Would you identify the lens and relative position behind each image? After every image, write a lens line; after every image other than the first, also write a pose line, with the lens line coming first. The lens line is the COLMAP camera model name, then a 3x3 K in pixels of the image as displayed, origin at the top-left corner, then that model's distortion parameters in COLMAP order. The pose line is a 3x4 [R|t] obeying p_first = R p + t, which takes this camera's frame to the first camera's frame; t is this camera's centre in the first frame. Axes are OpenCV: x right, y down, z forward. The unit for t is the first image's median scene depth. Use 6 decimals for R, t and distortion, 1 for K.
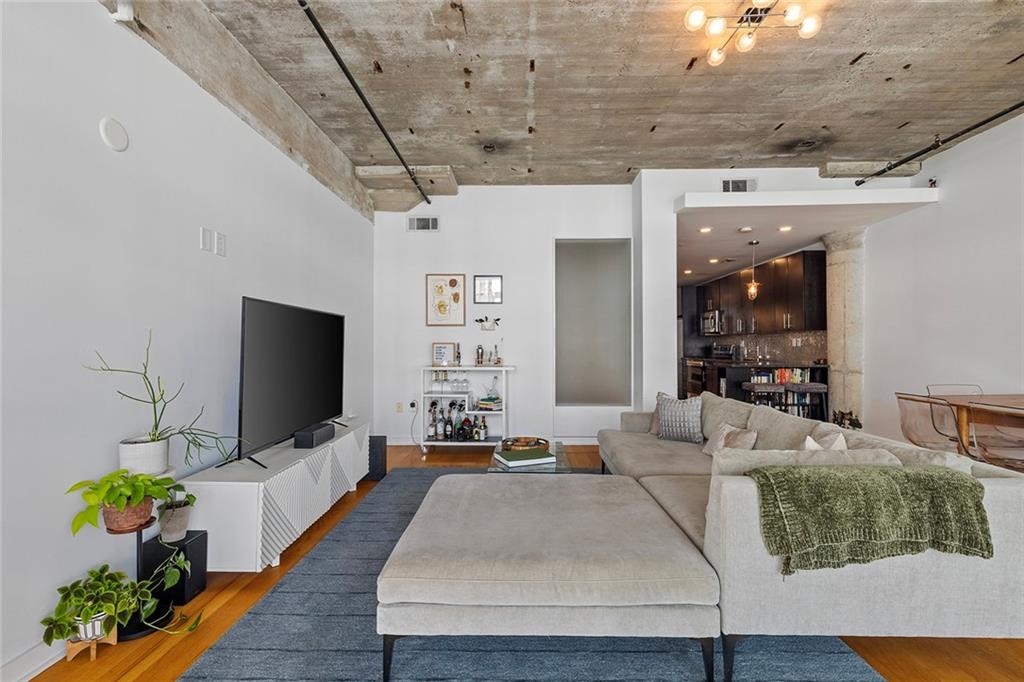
lens RADIAL K [[408.1, 0, 542.5], [0, 408.1, 341.9], [0, 0, 1]] dist [0.005675, 0.000071]
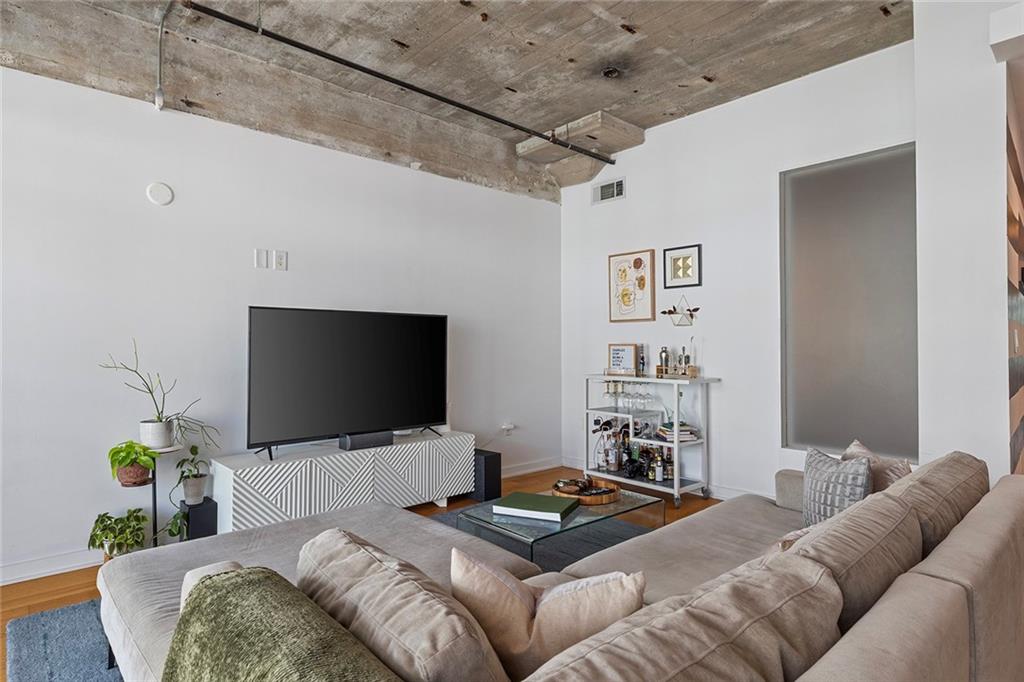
lens RADIAL K [[535.0, 0, 554.8], [0, 535.0, 341.3], [0, 0, 1]] dist [0.003387, 0.000462]
pose [[0.721574, -0.007216, -0.692300, 0.375037], [0.007427, 0.999969, -0.002682, -0.000914], [0.692298, -0.003206, 0.721605, 0.209775]]
